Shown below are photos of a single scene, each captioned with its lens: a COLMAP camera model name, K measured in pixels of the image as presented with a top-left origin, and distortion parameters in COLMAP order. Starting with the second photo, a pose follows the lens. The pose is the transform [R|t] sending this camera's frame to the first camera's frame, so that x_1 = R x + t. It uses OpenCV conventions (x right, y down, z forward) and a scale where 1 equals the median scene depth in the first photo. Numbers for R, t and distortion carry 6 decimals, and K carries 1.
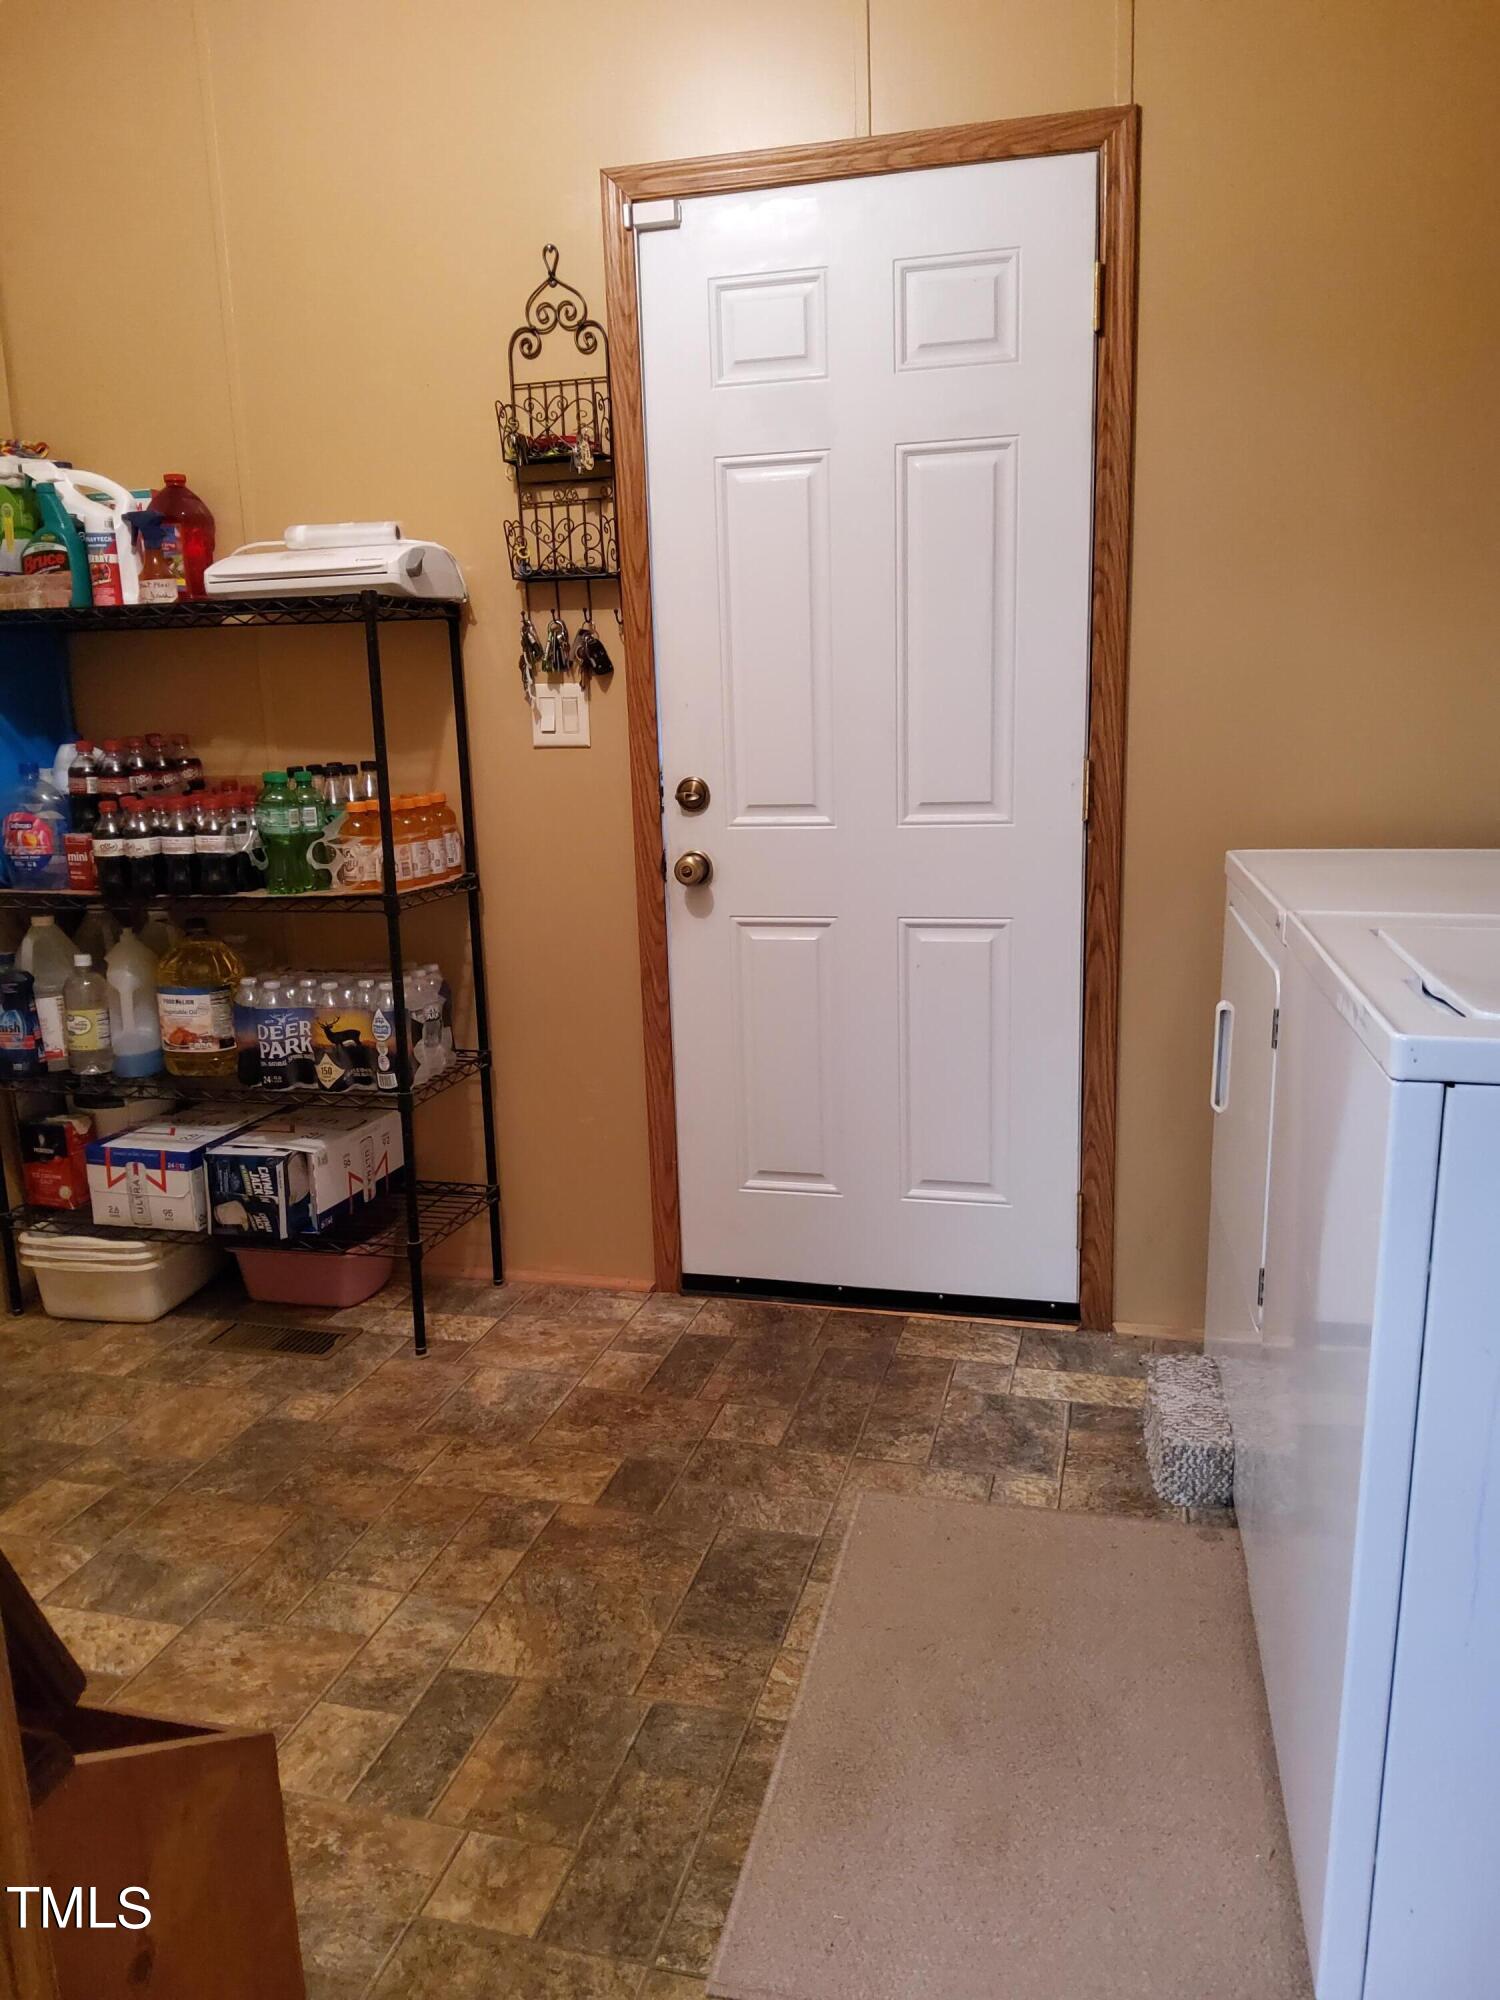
lens RADIAL K [[1529.7, 0, 738.6], [0, 1529.7, 1012.5], [0, 0, 1]] dist [0.013861, -0.027587]
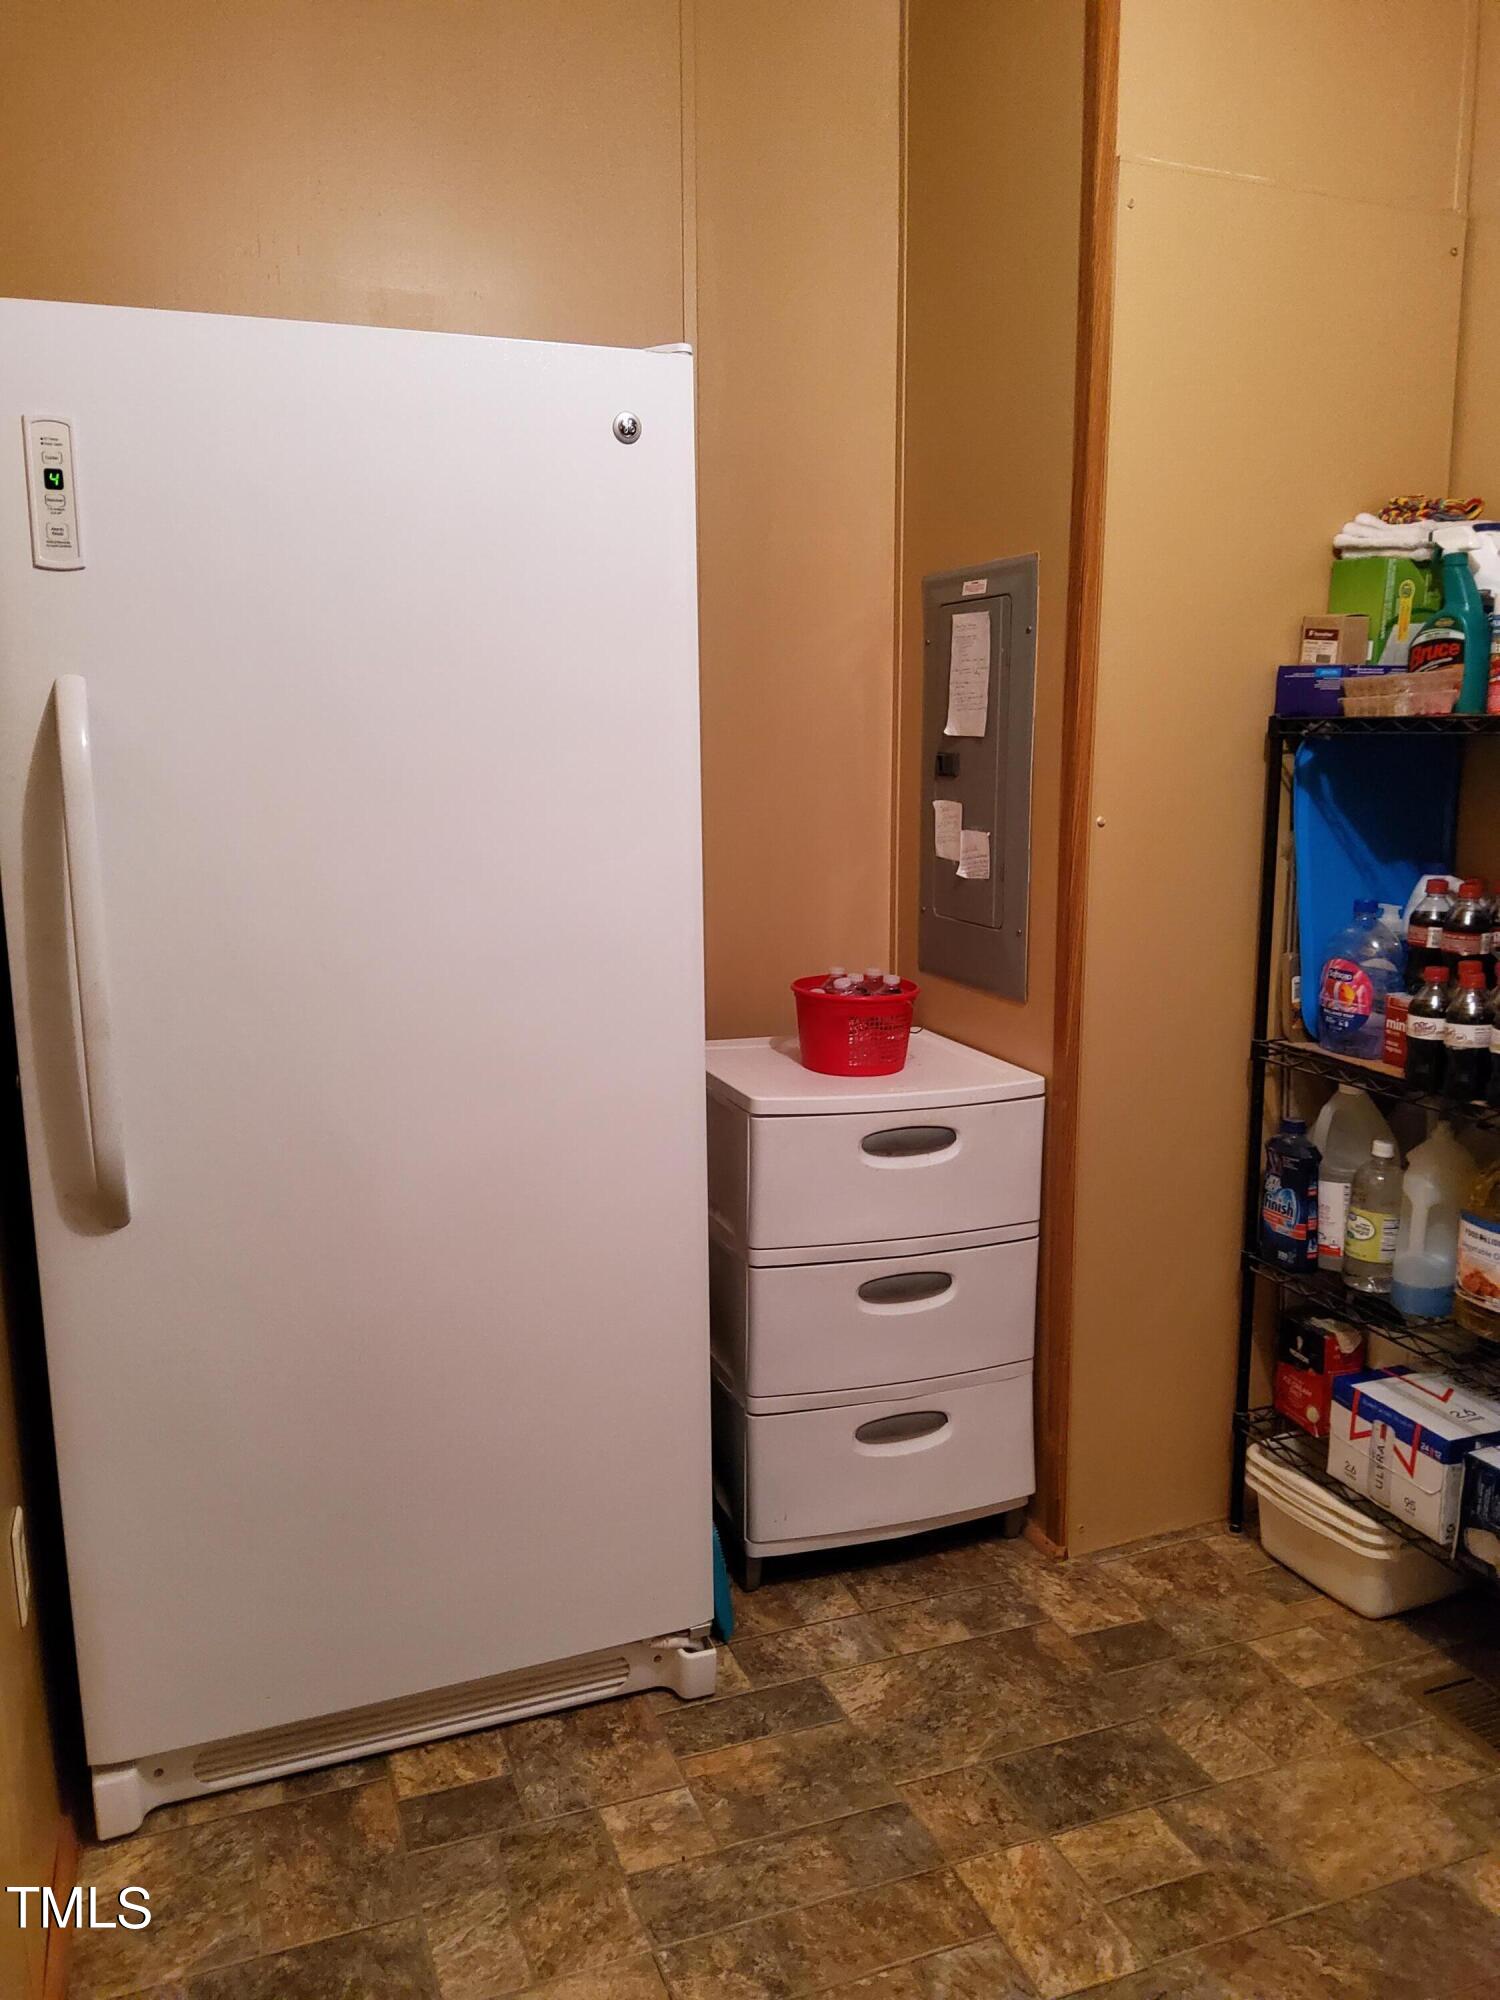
lens RADIAL K [[1529.7, 0, 771.3], [0, 1529.7, 1003.1], [0, 0, 1]] dist [0.013861, -0.027587]
pose [[0.601251, 0.169383, -0.780901, -0.011930], [-0.185042, 0.980224, 0.070146, -0.107975], [0.777339, 0.102325, 0.620704, 0.259765]]
